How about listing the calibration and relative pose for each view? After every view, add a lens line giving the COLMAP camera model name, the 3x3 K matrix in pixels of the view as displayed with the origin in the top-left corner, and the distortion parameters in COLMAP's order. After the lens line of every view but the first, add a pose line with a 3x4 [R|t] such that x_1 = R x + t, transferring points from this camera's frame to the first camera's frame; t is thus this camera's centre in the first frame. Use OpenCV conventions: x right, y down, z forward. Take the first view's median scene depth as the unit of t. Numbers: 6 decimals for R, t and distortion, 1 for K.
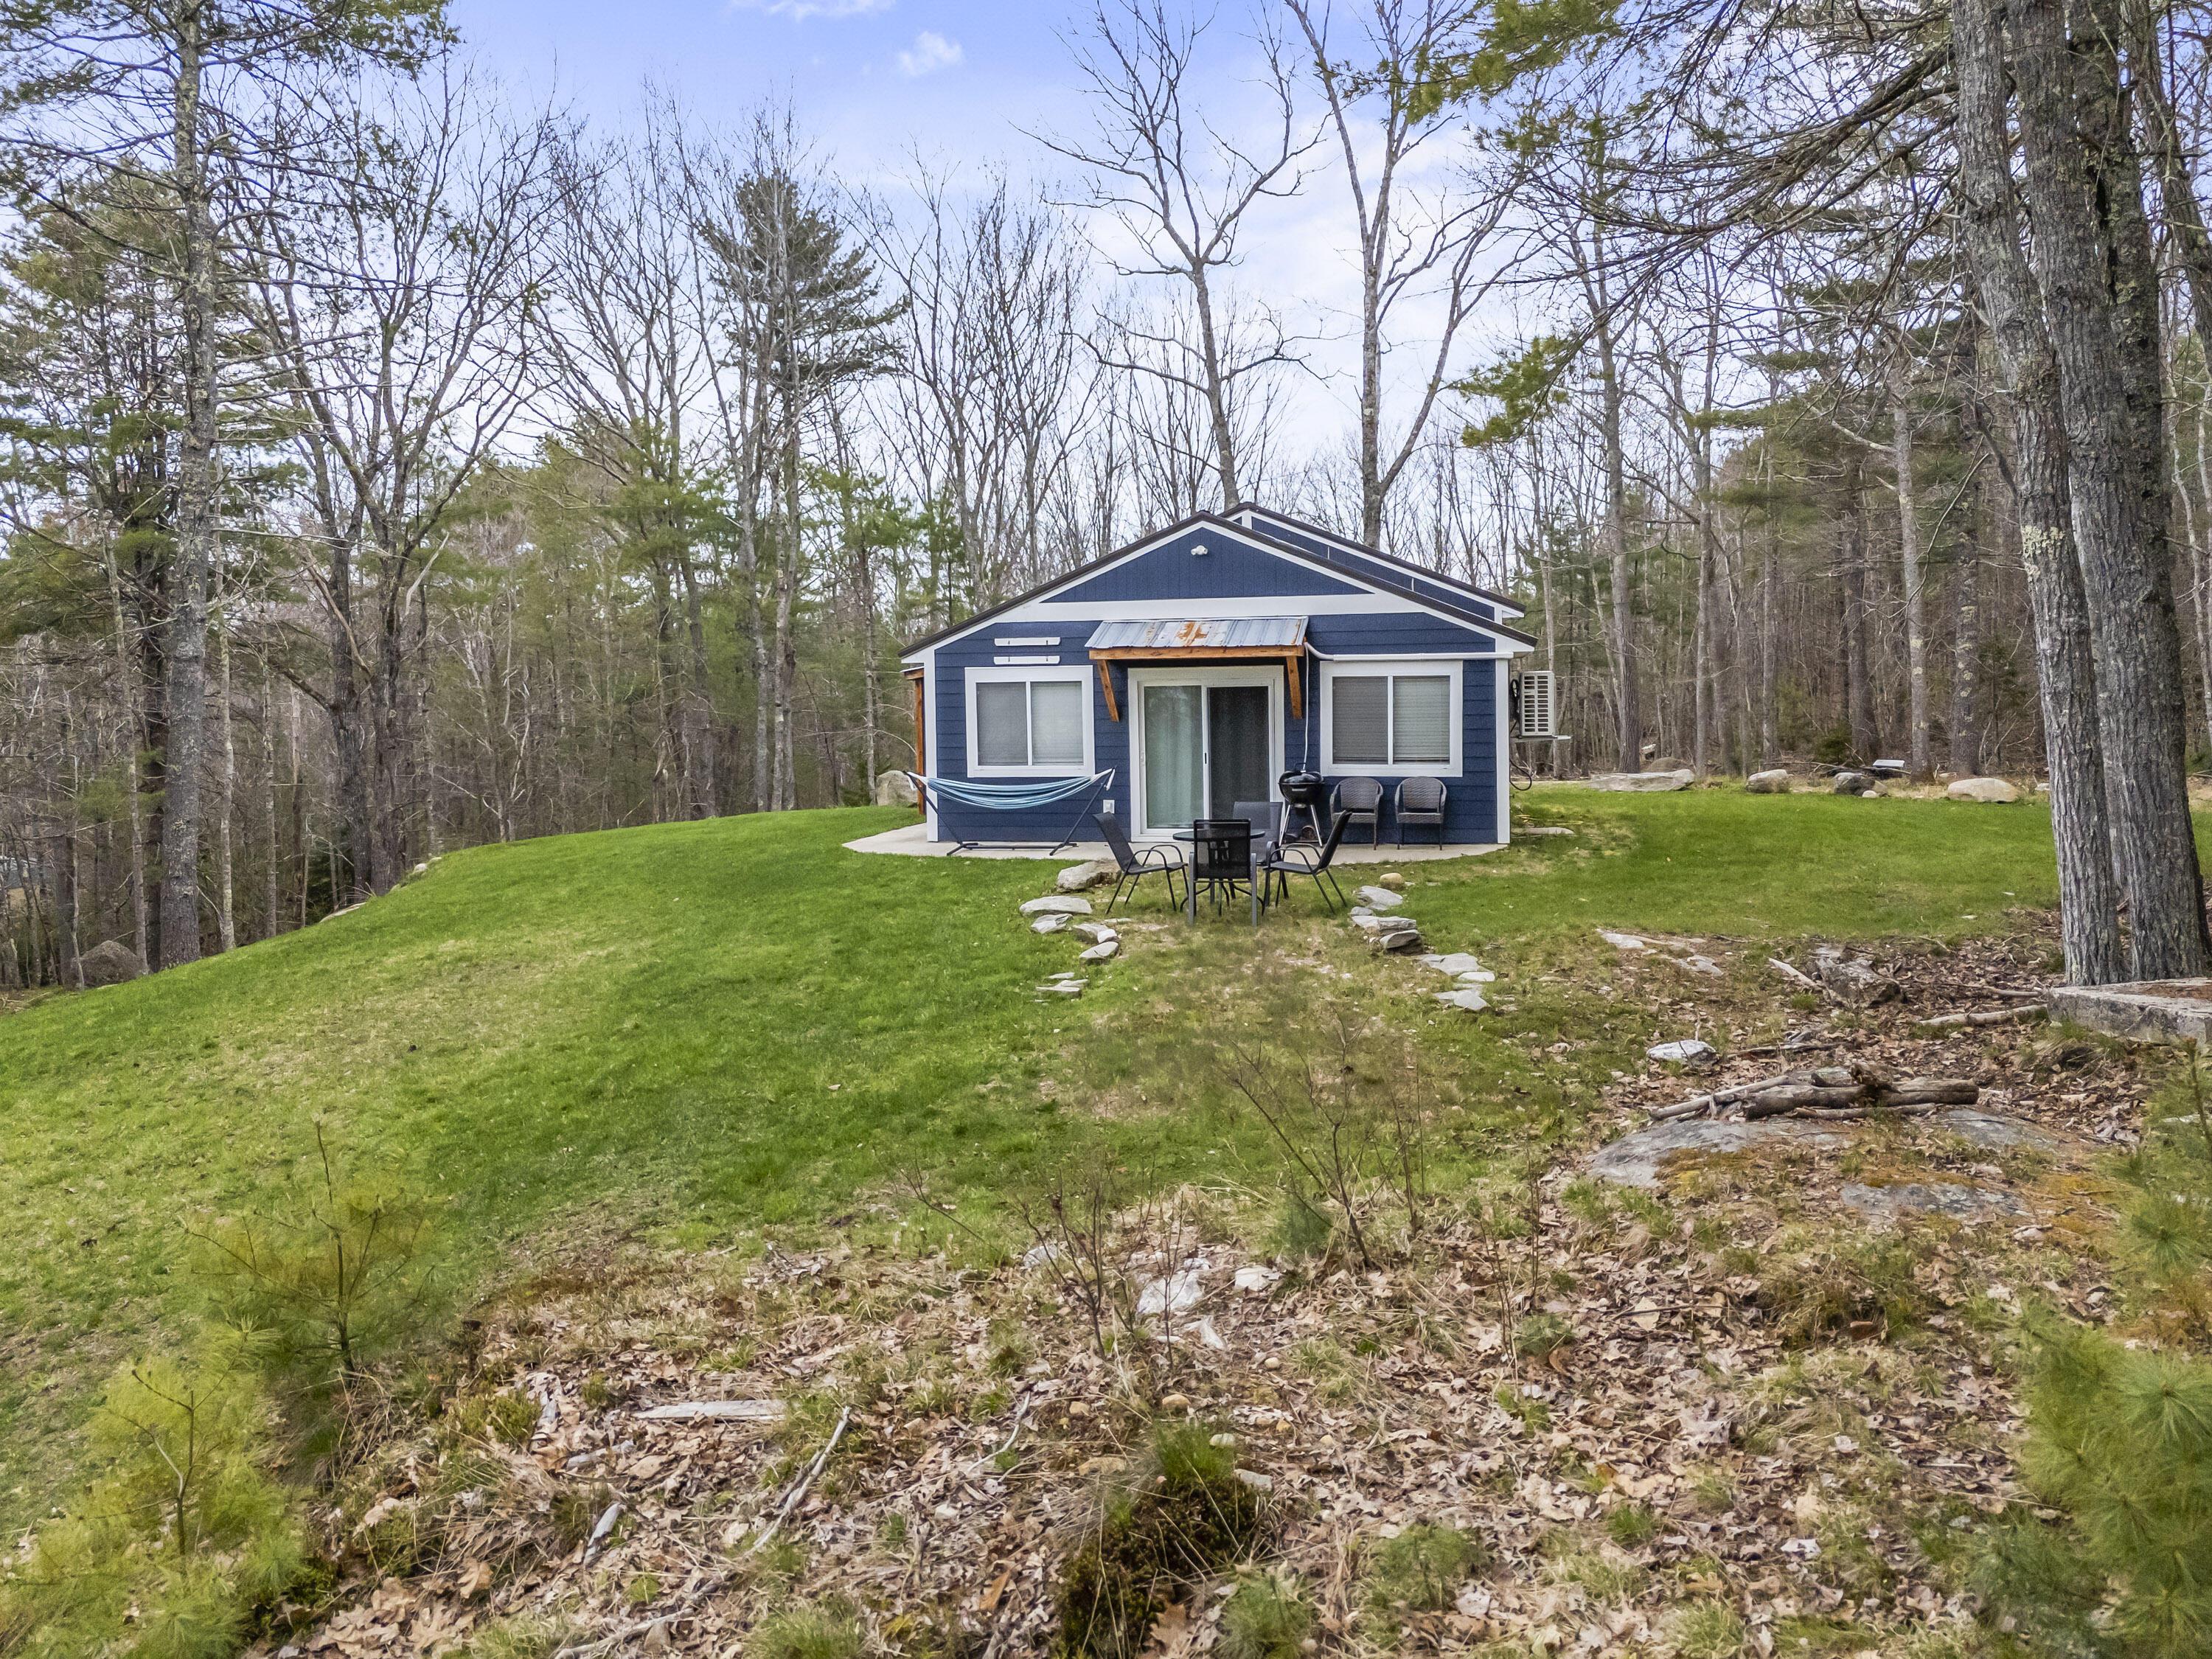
lens RADIAL K [[1631.1, 0, 1097.9], [0, 1631.1, 821.5], [0, 0, 1]] dist [0.041041, -0.040573]
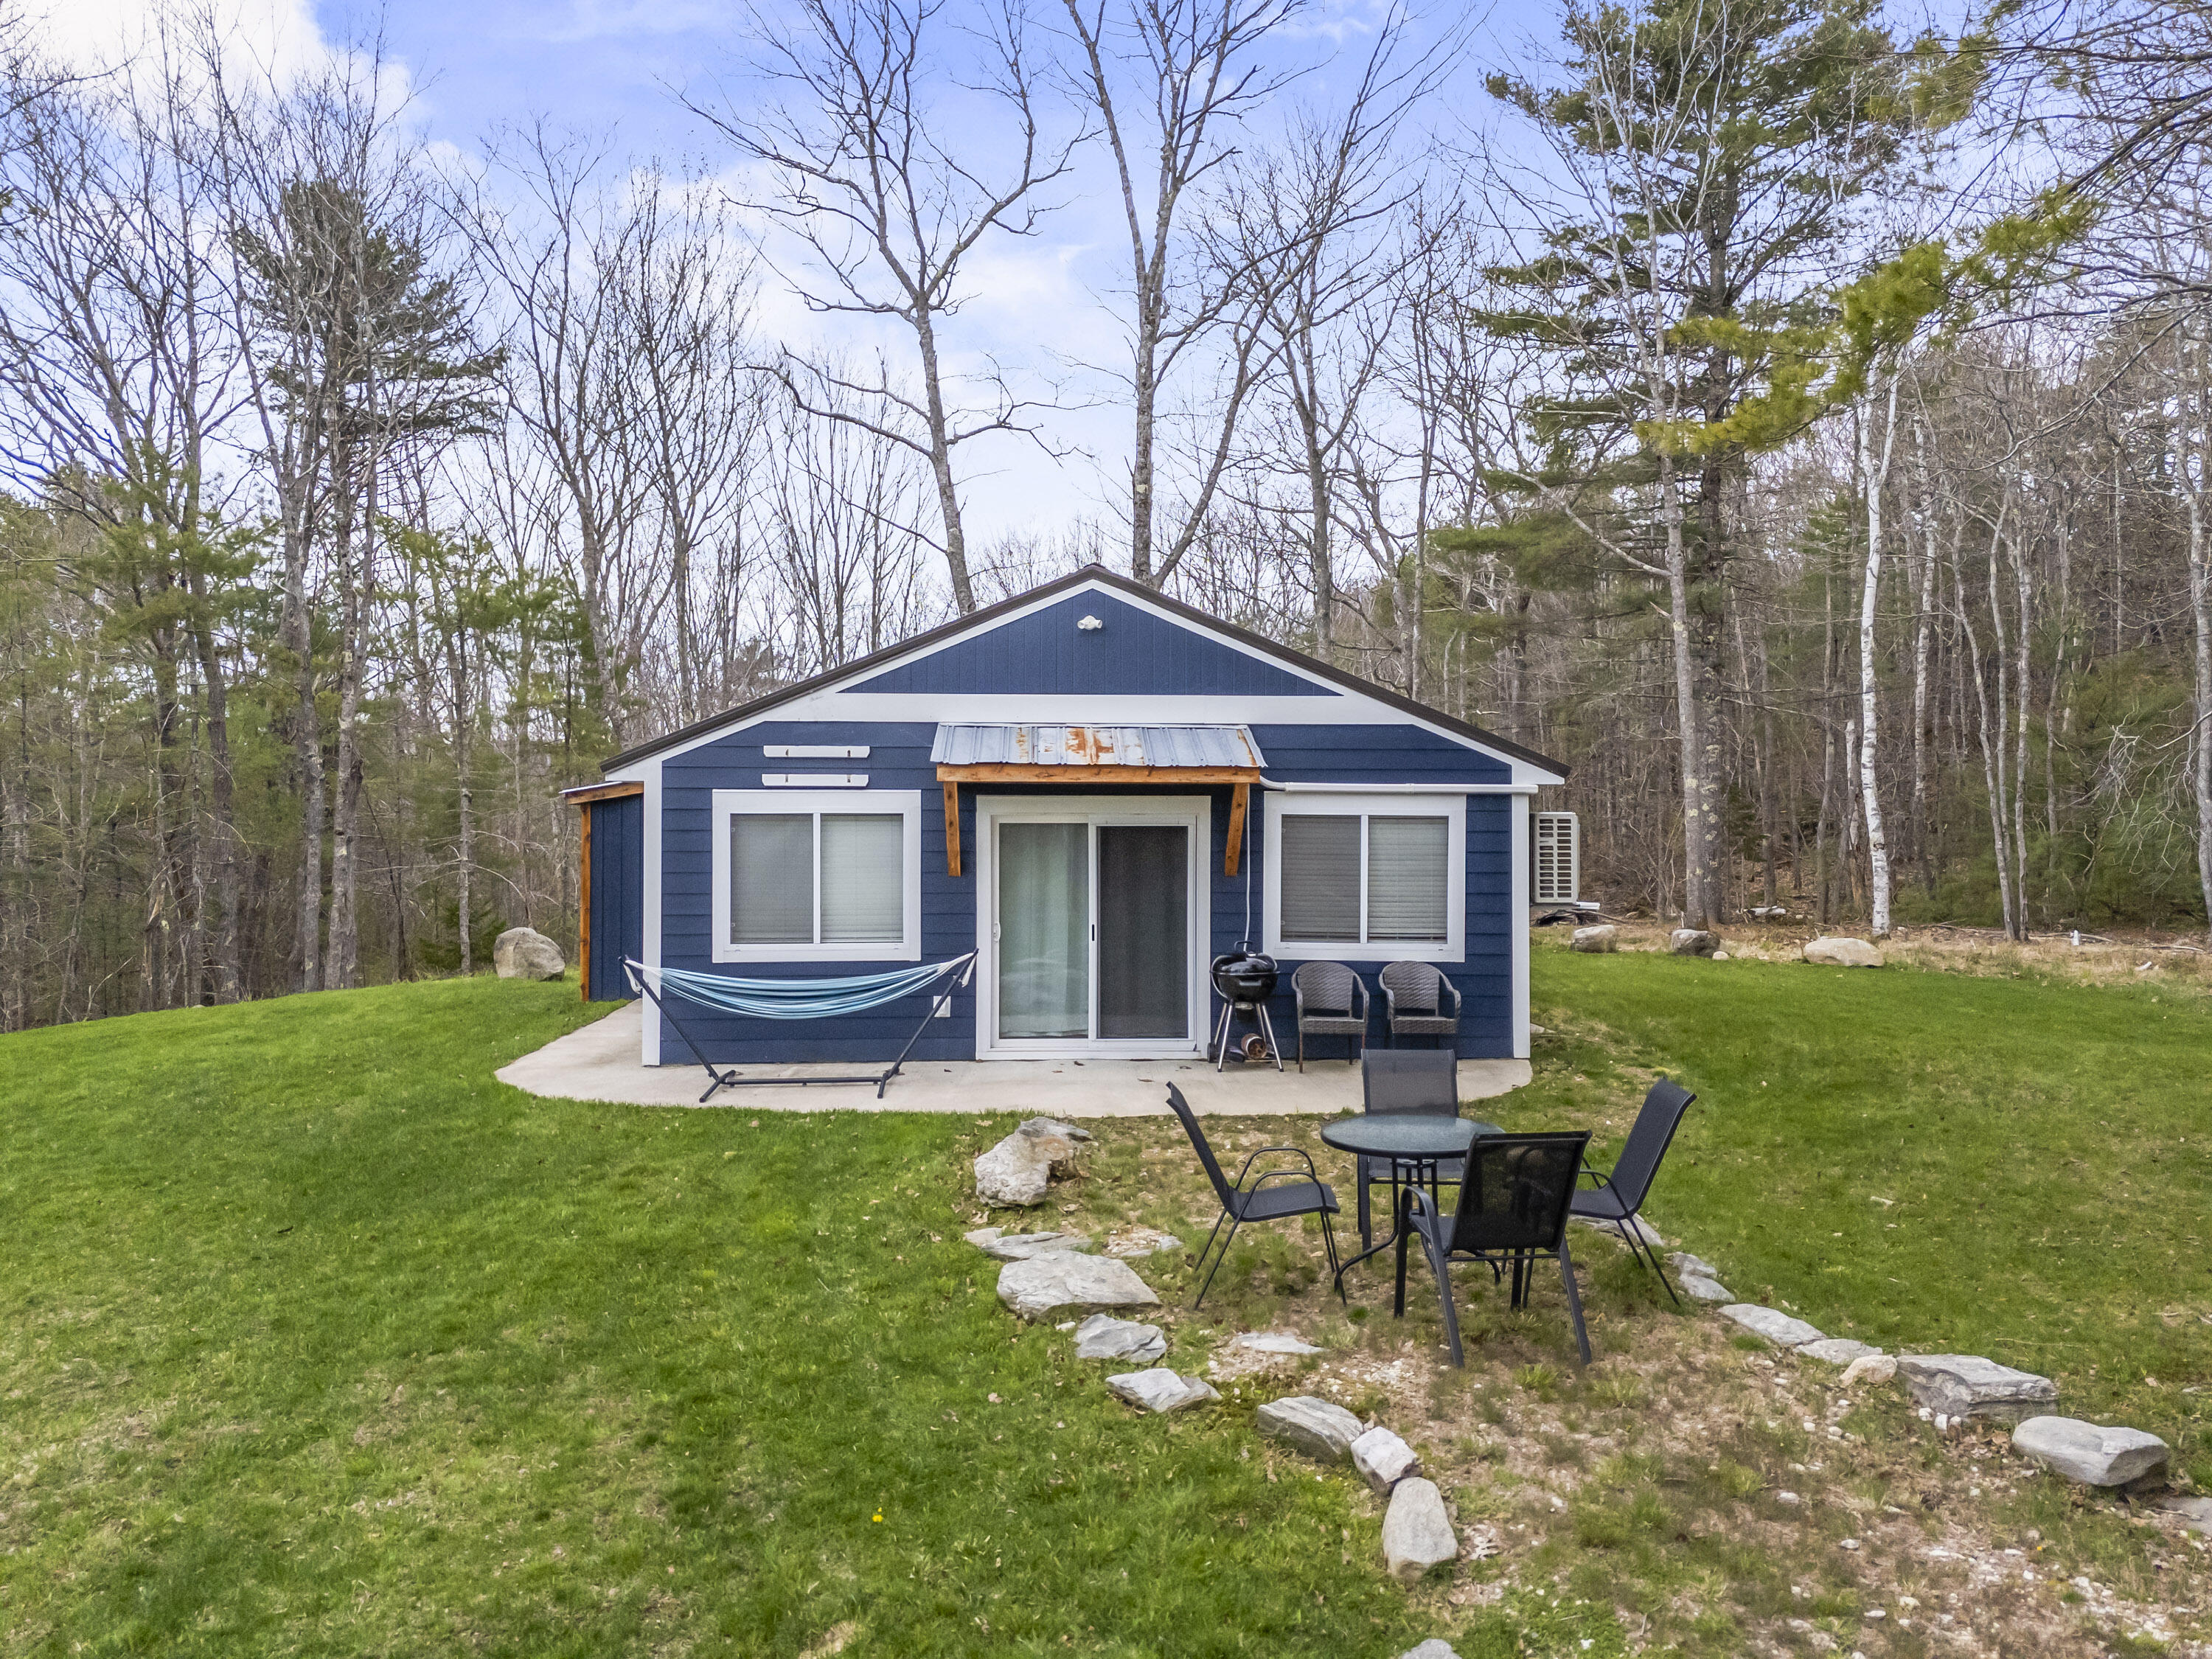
lens RADIAL K [[1631.1, 0, 1109.4], [0, 1631.1, 854.1], [0, 0, 1]] dist [0.041041, -0.040573]
pose [[0.964886, 0.009415, 0.262499, -0.099099], [0.005654, 0.998381, -0.056591, -0.032557], [-0.262607, 0.056088, 0.963271, 0.348945]]
